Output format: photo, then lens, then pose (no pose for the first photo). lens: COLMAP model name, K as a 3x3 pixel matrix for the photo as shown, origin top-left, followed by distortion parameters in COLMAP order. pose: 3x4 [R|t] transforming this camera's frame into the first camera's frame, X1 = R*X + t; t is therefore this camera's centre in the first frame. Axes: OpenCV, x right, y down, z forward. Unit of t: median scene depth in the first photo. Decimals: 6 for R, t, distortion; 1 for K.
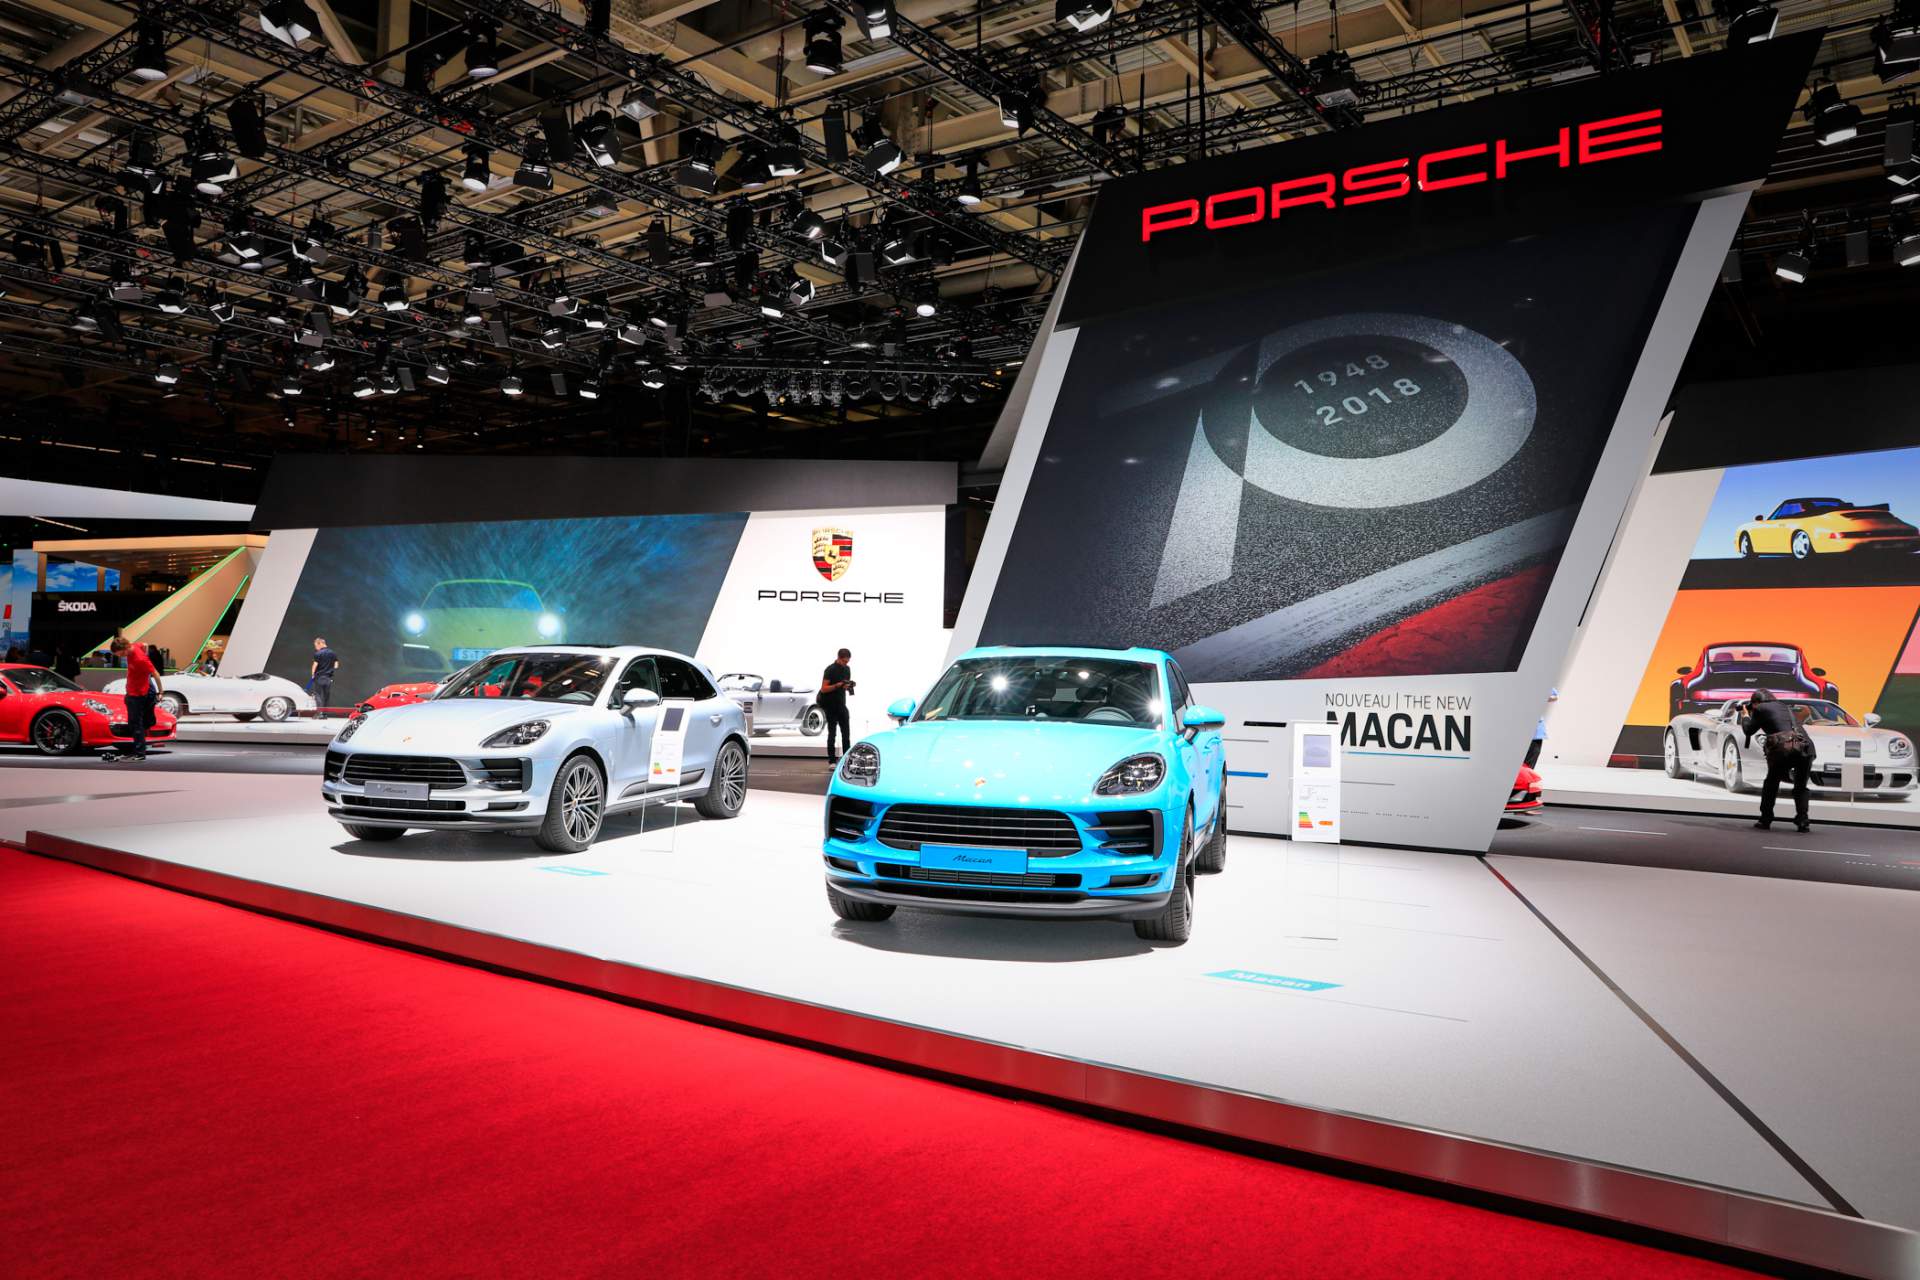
lens RADIAL K [[1387.4, 0, 970.8], [0, 1387.4, 636.1], [0, 0, 1]] dist [-0.065937, 0.033085]
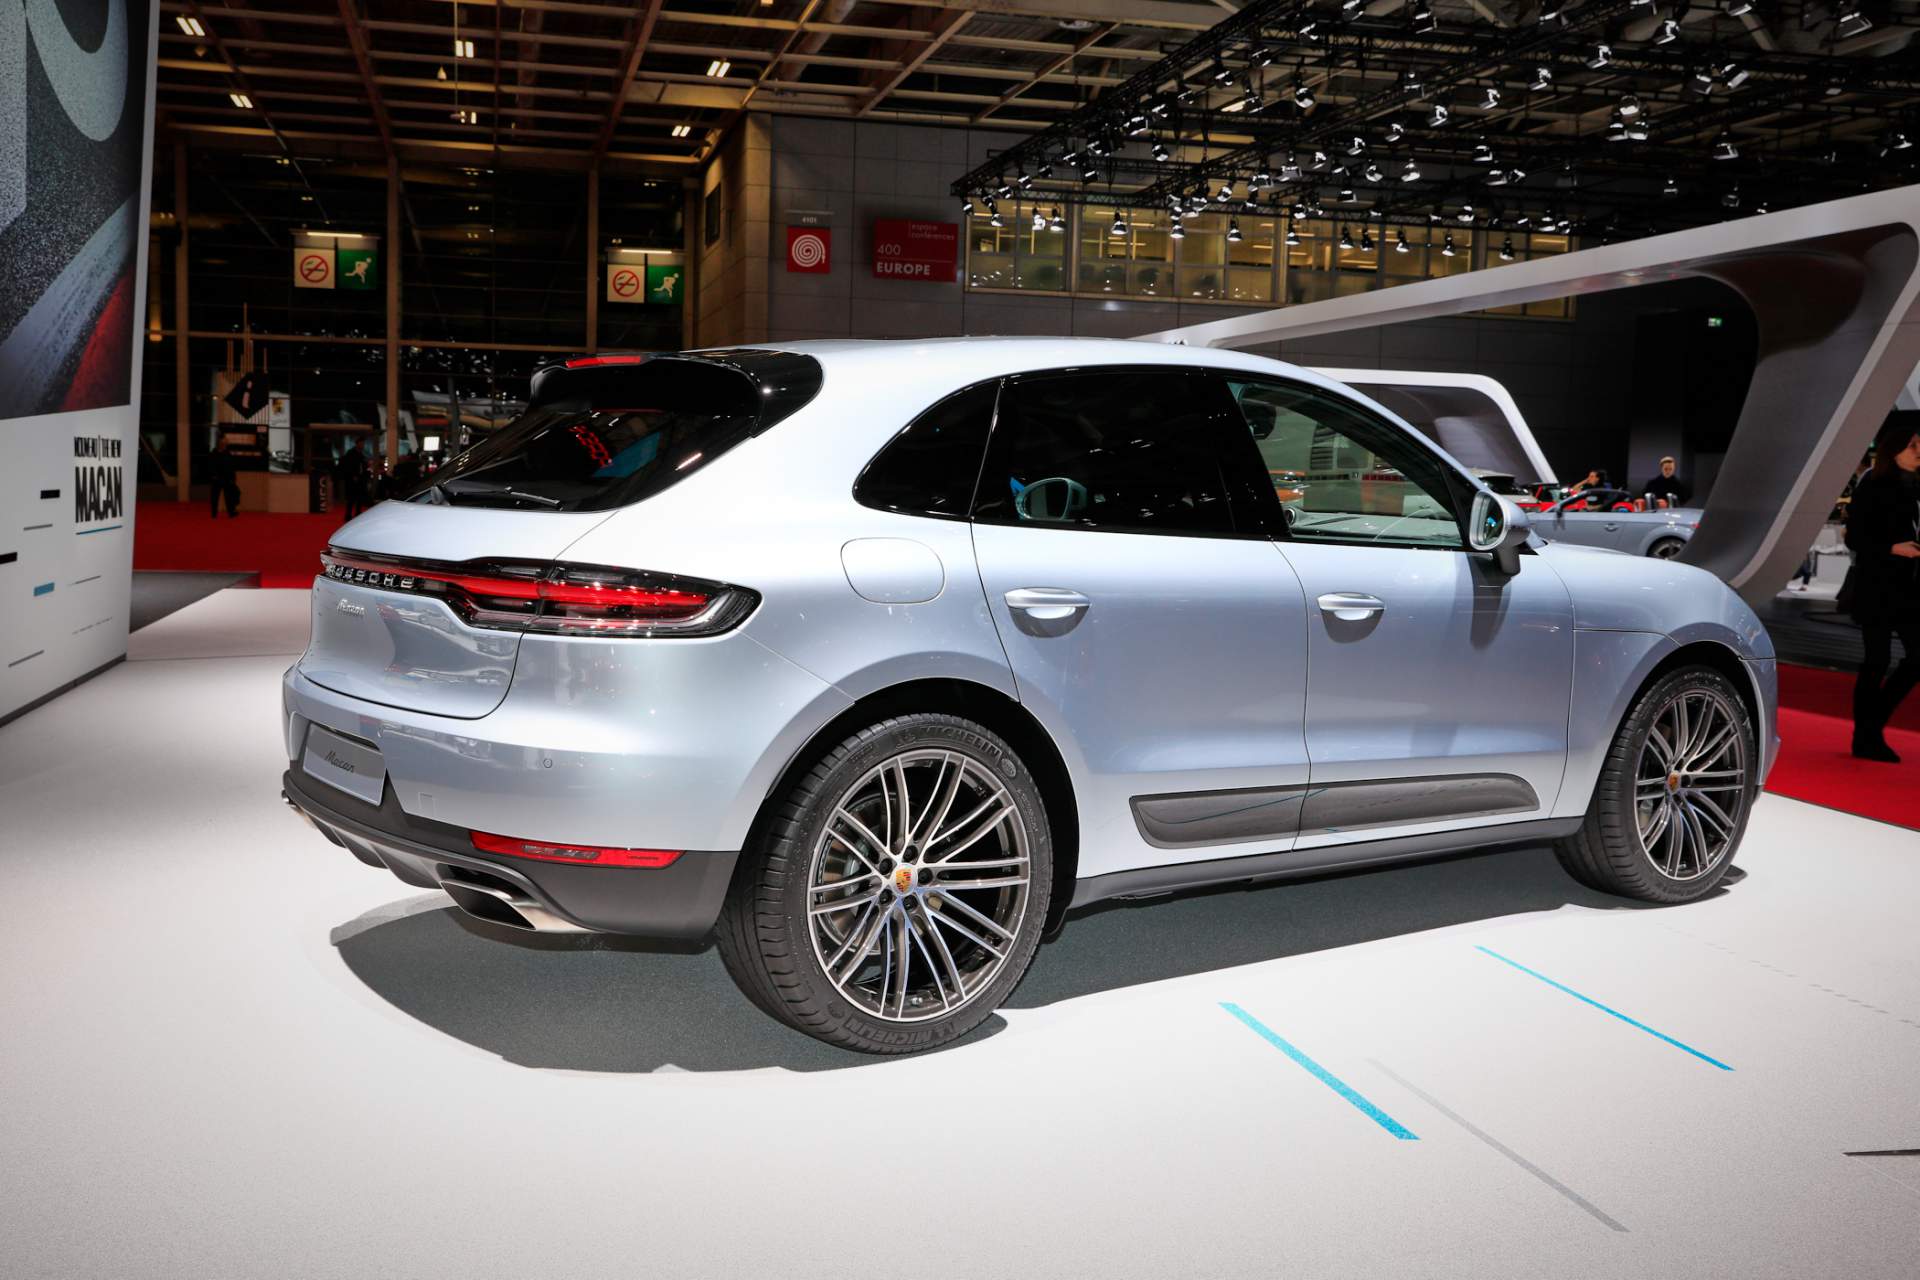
lens RADIAL K [[1858.2, 0, 935.0], [0, 1858.2, 632.0], [0, 0, 1]] dist [0.006049, 0.000000]
pose [[-0.754100, -0.099454, 0.649186, -0.550393], [-0.064182, 0.994896, 0.077861, 0.039371], [-0.653616, 0.017049, -0.756634, 1.361247]]
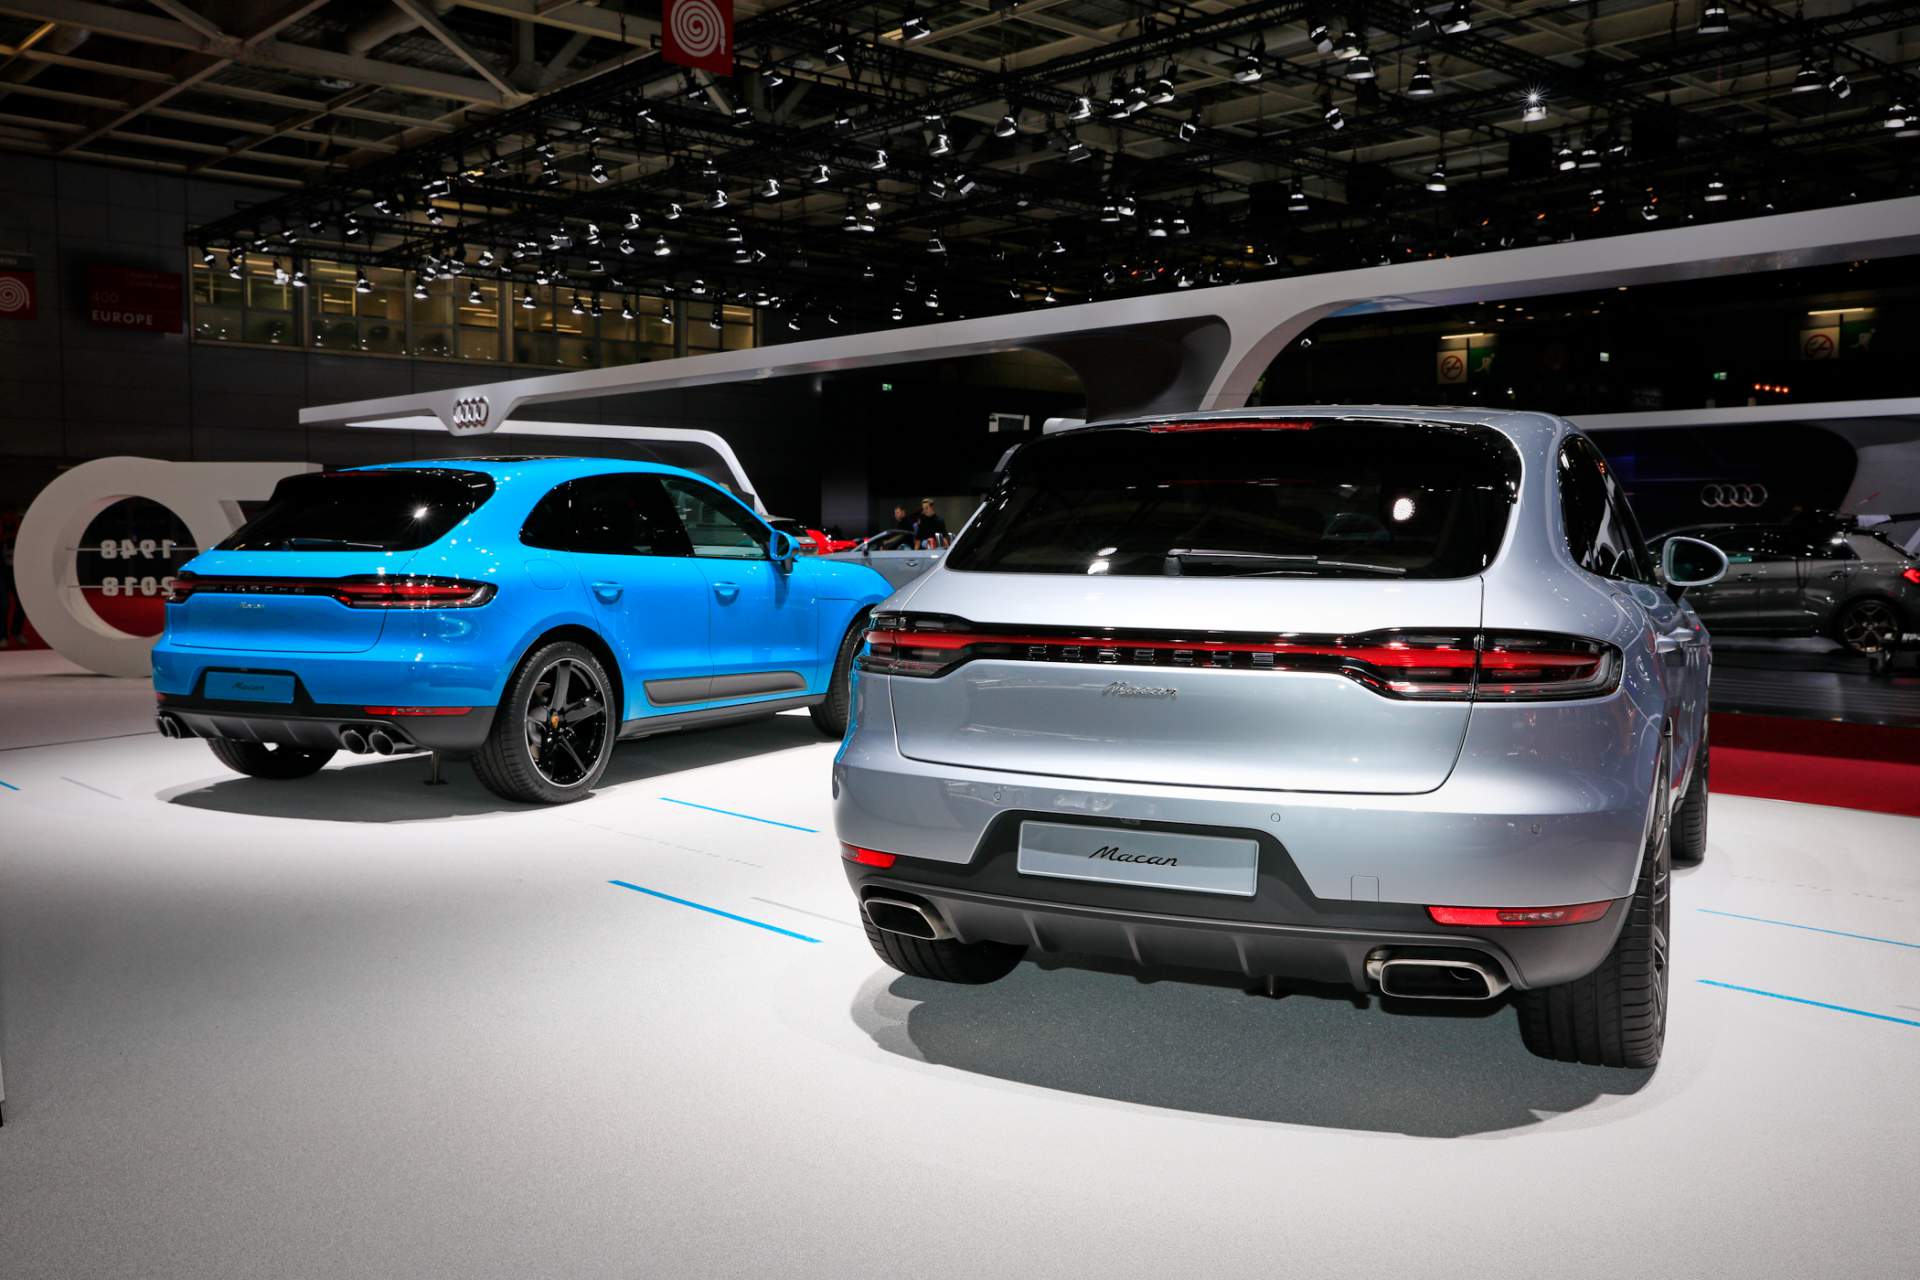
lens RADIAL K [[1716.1, 0, 963.0], [0, 1716.1, 638.0], [0, 0, 1]] dist [-0.033644, 0.092187]
pose [[-0.975262, -0.041450, 0.217130, -0.298374], [-0.034211, 0.998730, 0.036994, 0.048893], [-0.218388, 0.028650, -0.975441, 1.459235]]
